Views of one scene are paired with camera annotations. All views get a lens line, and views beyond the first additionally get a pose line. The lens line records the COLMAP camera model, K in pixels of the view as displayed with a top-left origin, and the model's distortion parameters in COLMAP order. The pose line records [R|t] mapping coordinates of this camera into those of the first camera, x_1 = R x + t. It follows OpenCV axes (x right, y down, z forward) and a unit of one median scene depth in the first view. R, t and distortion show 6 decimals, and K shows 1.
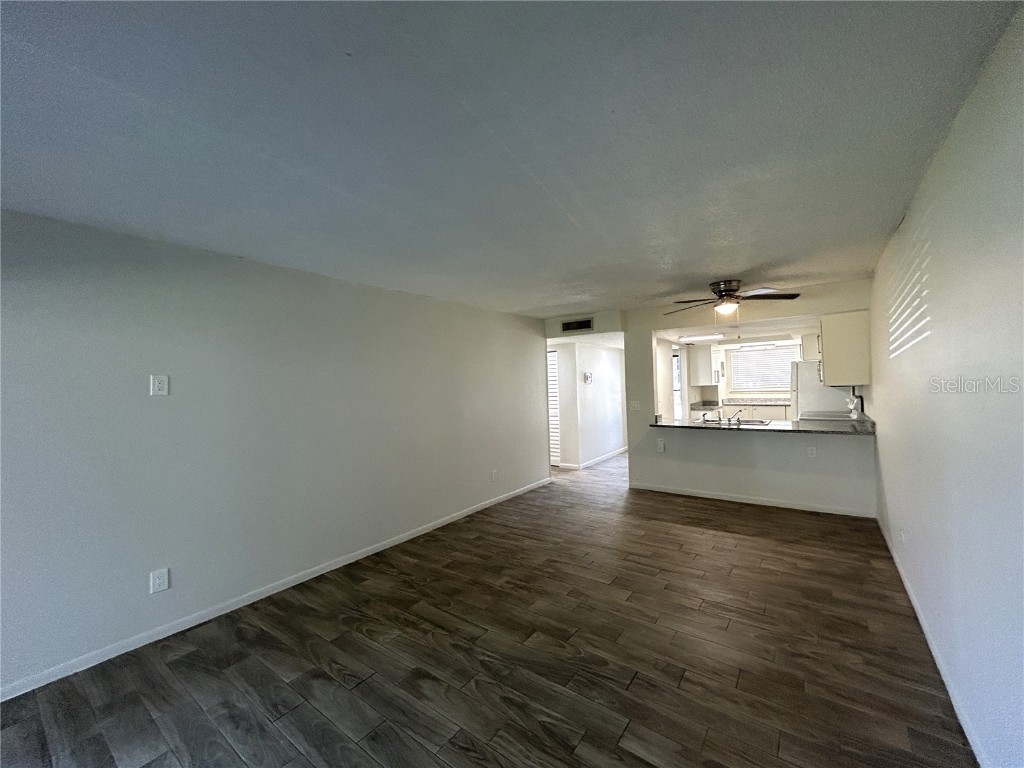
lens RADIAL K [[408.9, 0, 513.6], [0, 408.9, 384.1], [0, 0, 1]] dist [-0.001467, 0.000323]
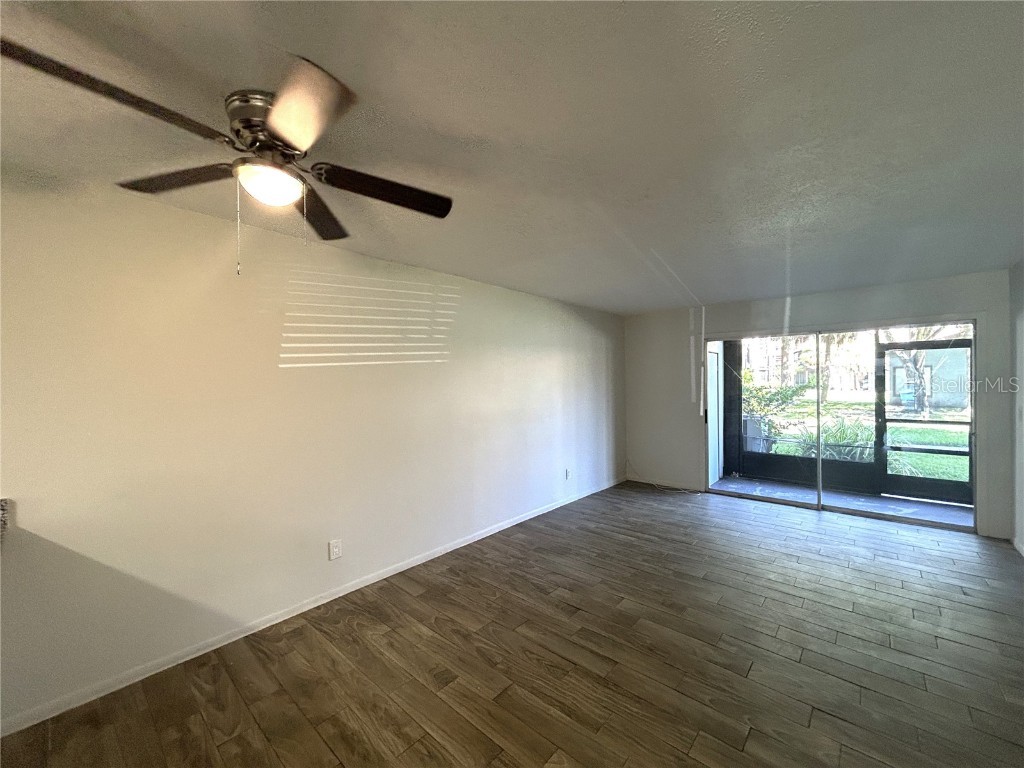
lens RADIAL K [[408.9, 0, 512.4], [0, 408.9, 386.4], [0, 0, 1]] dist [-0.001467, 0.000323]
pose [[-0.995154, 0.046815, 0.086471, 0.402467], [0.047257, 0.998878, 0.003069, -0.006911], [-0.086230, 0.007141, -0.996250, 1.860709]]
